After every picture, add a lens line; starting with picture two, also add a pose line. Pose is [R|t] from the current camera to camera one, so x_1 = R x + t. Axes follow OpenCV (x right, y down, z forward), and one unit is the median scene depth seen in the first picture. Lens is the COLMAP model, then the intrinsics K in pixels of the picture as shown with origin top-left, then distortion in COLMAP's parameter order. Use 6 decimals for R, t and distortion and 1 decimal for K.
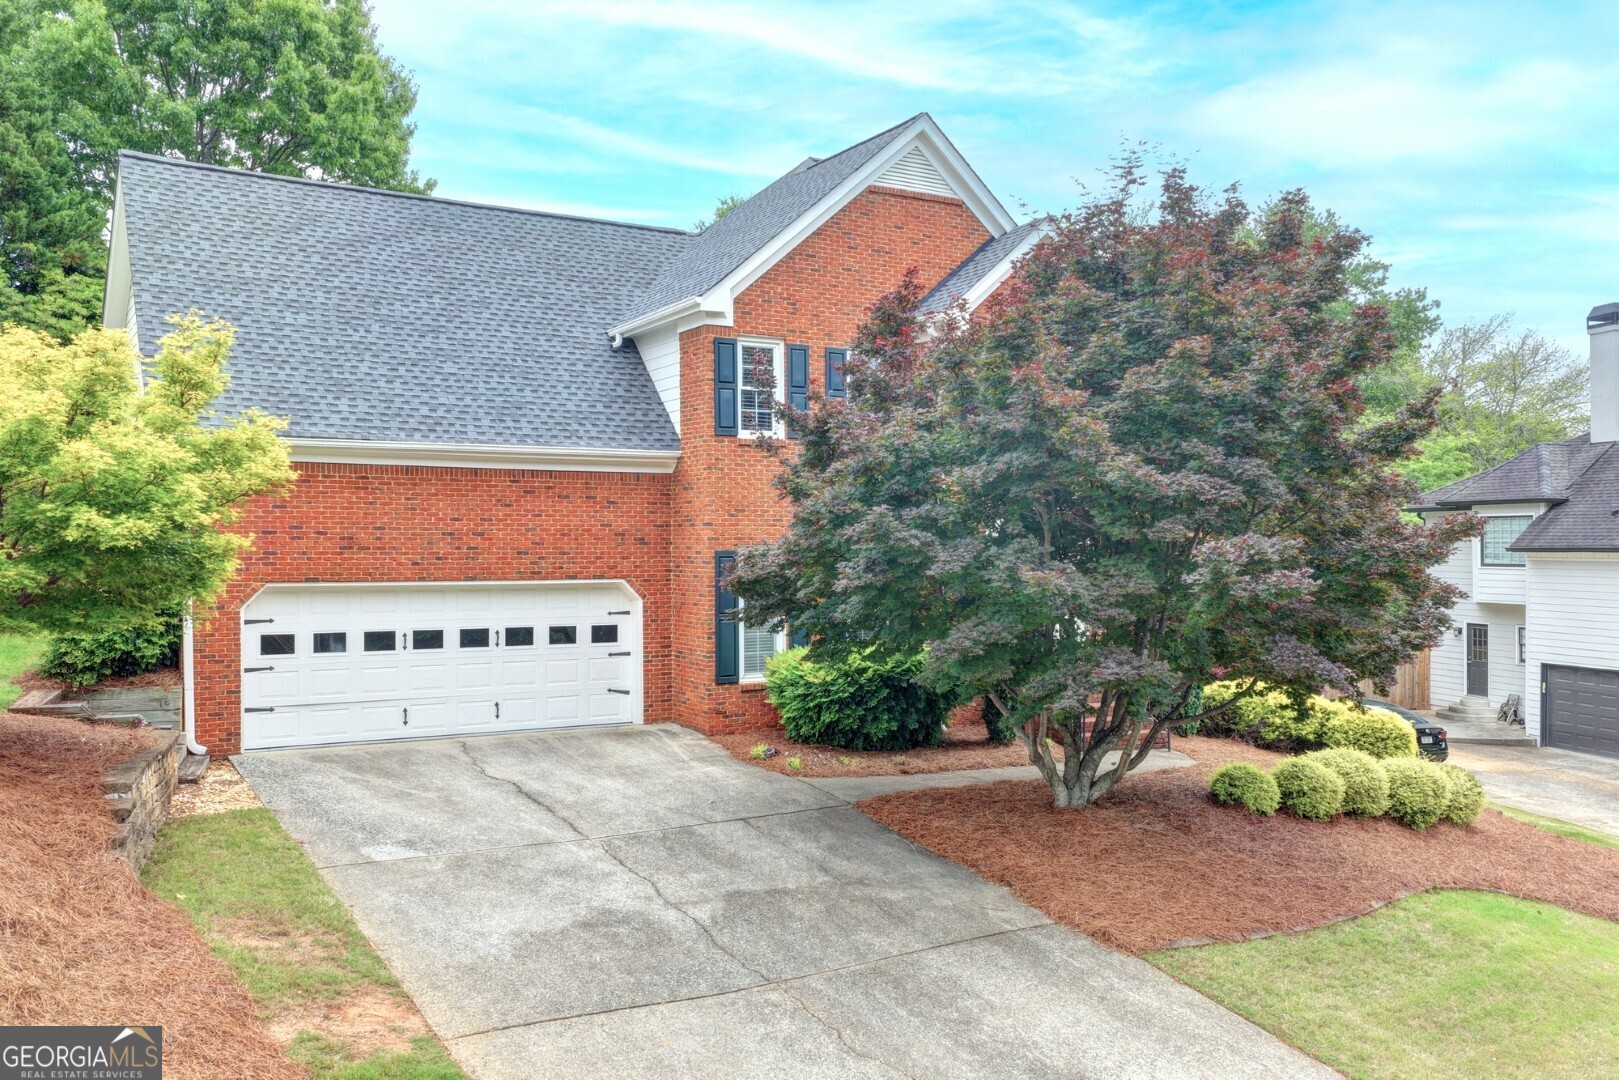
lens RADIAL K [[1341.2, 0, 808.1], [0, 1341.2, 549.4], [0, 0, 1]] dist [-0.011821, 0.040258]
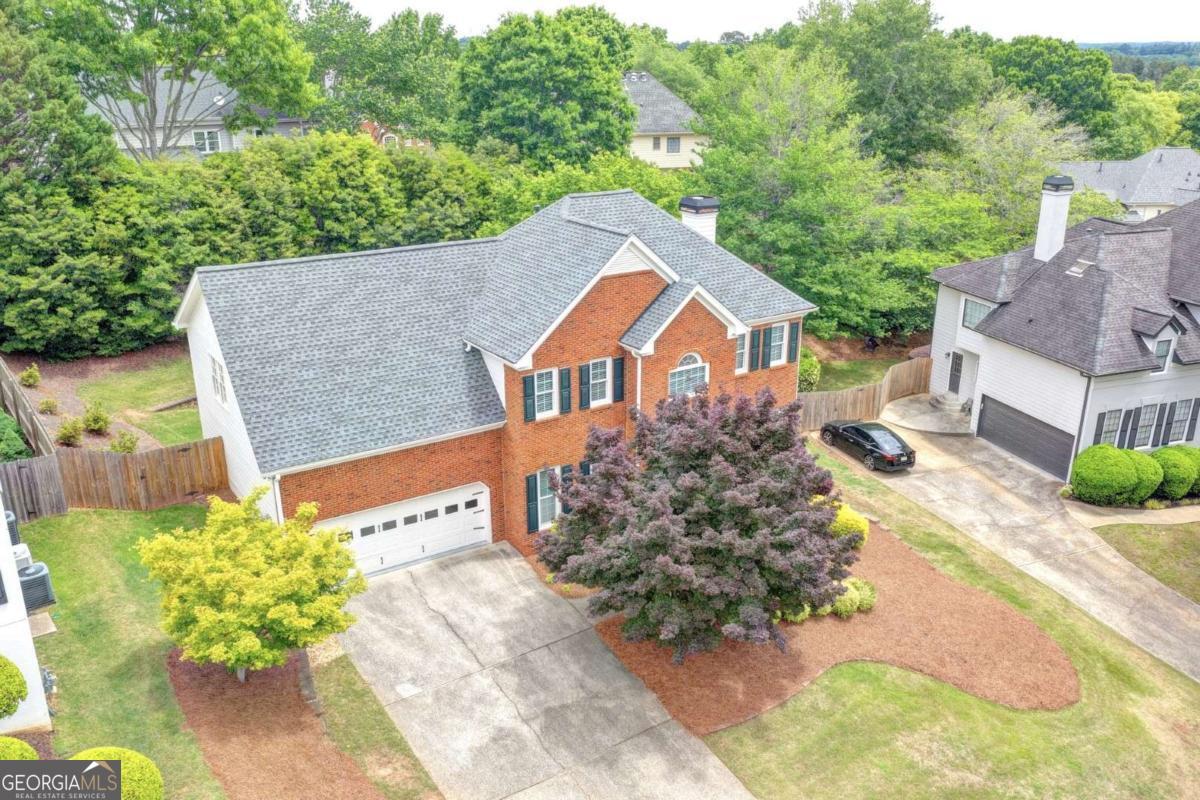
lens RADIAL K [[994.1, 0, 597.7], [0, 994.1, 411.1], [0, 0, 1]] dist [-0.011821, 0.040258]
pose [[0.999235, -0.012685, 0.036986, -0.016292], [-0.000729, 0.939705, 0.341985, -0.661940], [-0.039093, -0.341750, 0.938977, -0.422201]]
